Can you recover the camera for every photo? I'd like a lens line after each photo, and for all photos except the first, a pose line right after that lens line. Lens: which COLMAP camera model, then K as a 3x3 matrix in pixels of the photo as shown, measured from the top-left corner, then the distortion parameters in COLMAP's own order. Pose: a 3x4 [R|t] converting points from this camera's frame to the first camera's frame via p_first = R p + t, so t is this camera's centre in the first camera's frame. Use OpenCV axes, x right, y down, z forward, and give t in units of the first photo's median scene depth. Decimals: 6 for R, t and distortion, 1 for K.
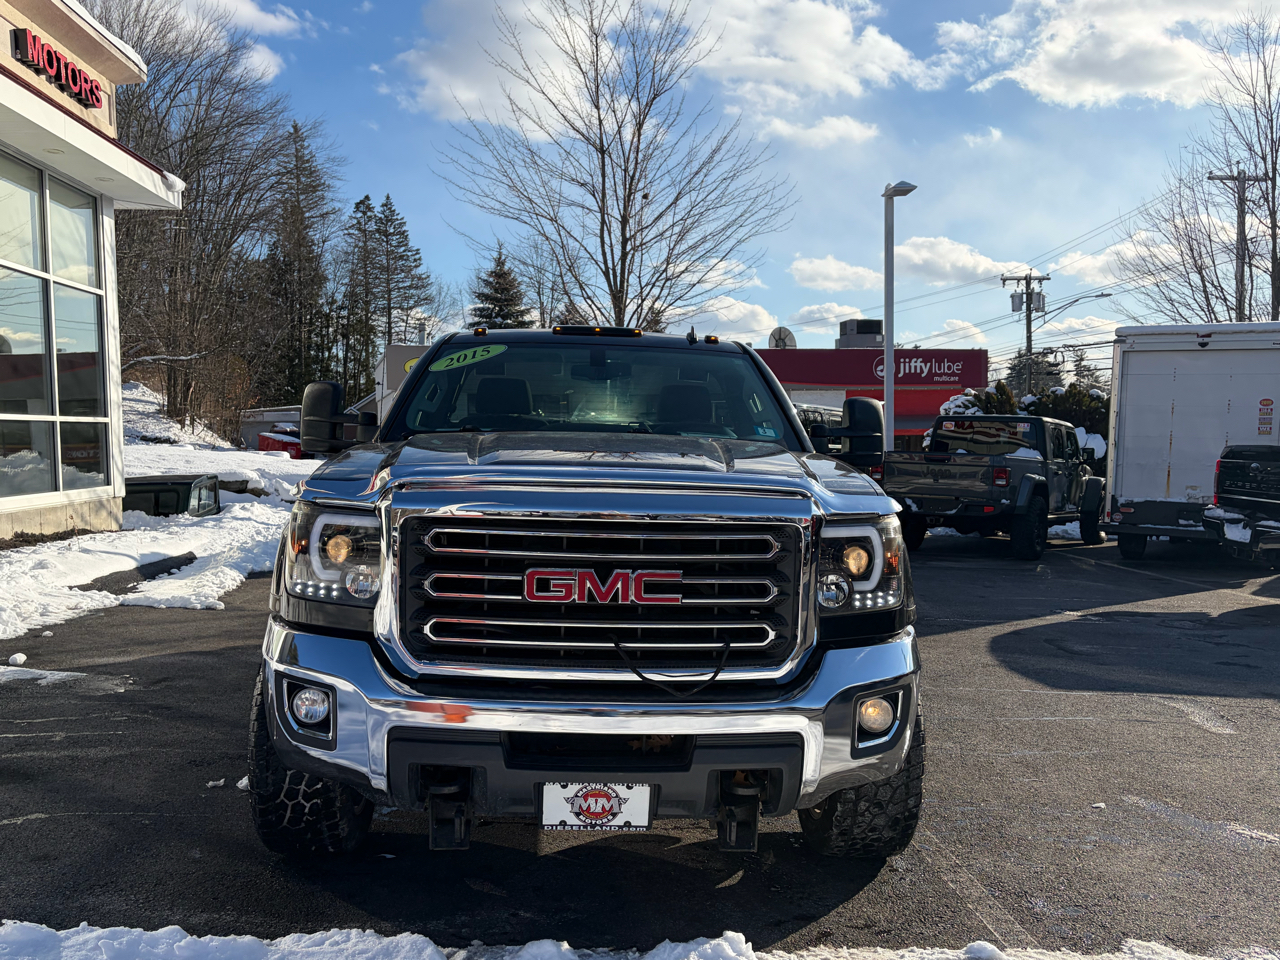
lens RADIAL K [[1089.8, 0, 647.5], [0, 1089.8, 473.4], [0, 0, 1]] dist [0.017489, -0.001205]
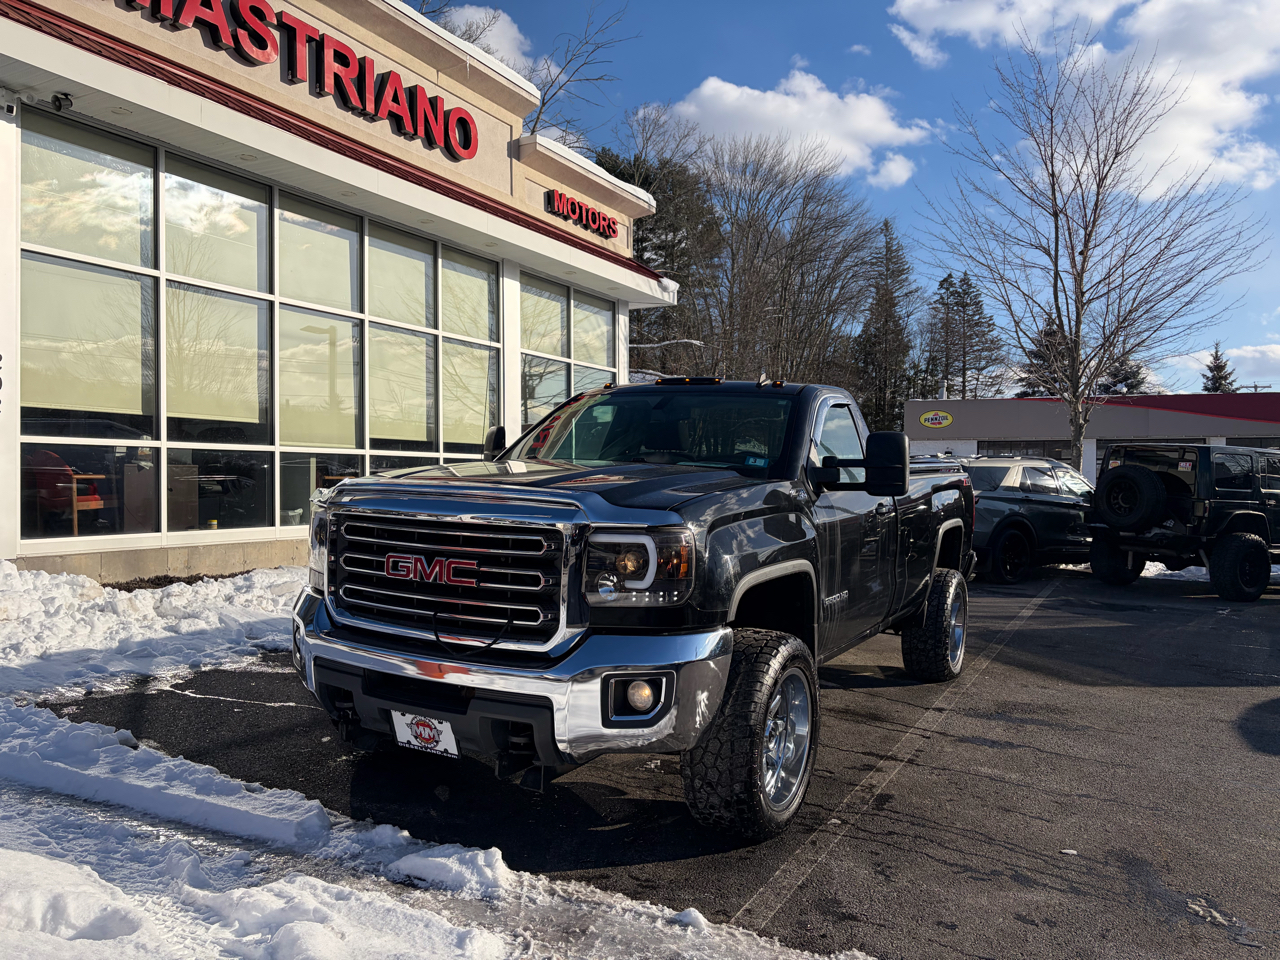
lens RADIAL K [[963.9, 0, 711.3], [0, 963.9, 478.1], [0, 0, 1]] dist [0.047480, -0.055988]
pose [[0.854153, 0.006214, -0.519985, 0.247533], [-0.027285, 0.999087, -0.032880, 0.005764], [0.519306, 0.042272, 0.853542, 0.042222]]
